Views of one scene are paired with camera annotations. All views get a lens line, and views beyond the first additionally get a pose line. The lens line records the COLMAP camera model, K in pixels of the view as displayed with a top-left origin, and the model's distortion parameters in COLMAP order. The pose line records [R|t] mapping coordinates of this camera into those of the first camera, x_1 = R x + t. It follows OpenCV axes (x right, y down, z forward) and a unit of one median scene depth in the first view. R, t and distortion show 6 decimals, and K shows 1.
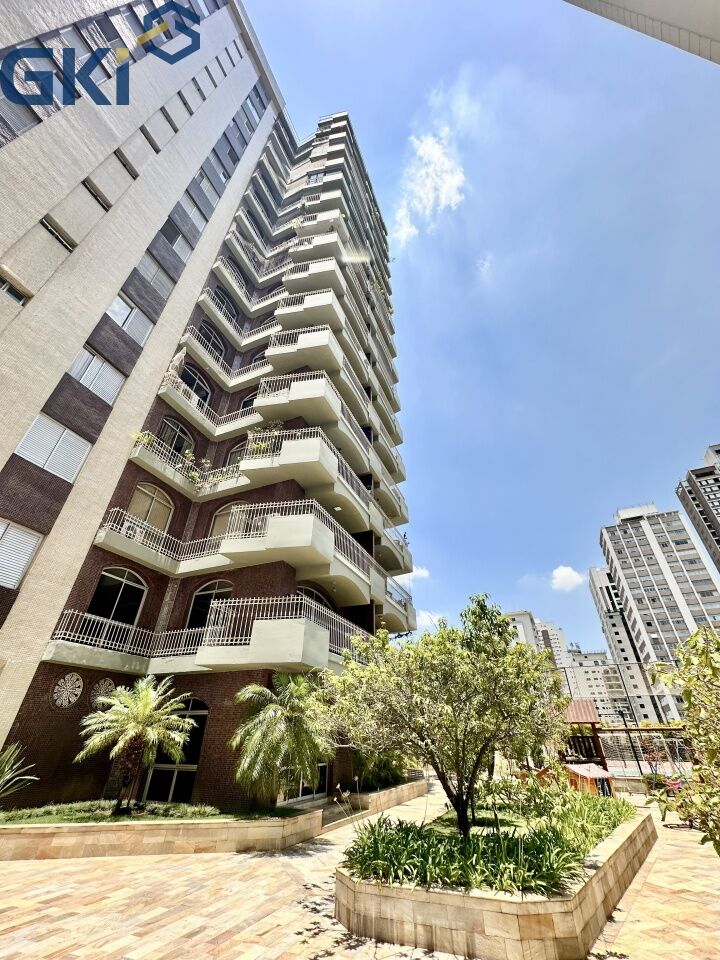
lens RADIAL K [[383.5, 0, 360.8], [0, 383.5, 482.3], [0, 0, 1]] dist [-0.000408, -0.000019]
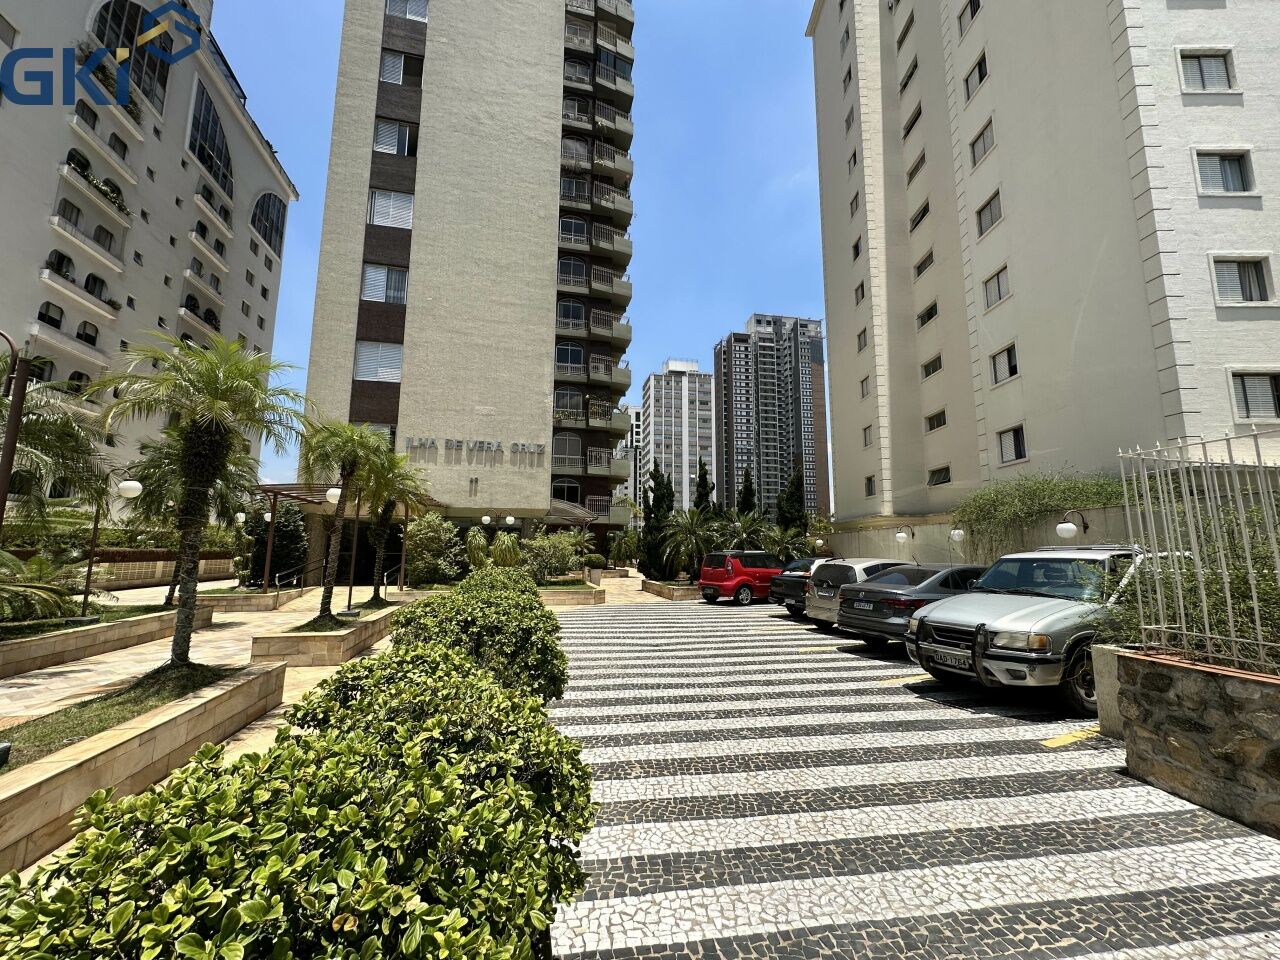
lens RADIAL K [[511.4, 0, 640.1], [0, 511.4, 478.1], [0, 0, 1]] dist [-0.000408, -0.000019]
pose [[0.804812, 0.085836, 0.587290, -0.173092], [-0.335244, 0.882273, 0.330463, -0.078177], [-0.489784, -0.462846, 0.738840, -0.118609]]
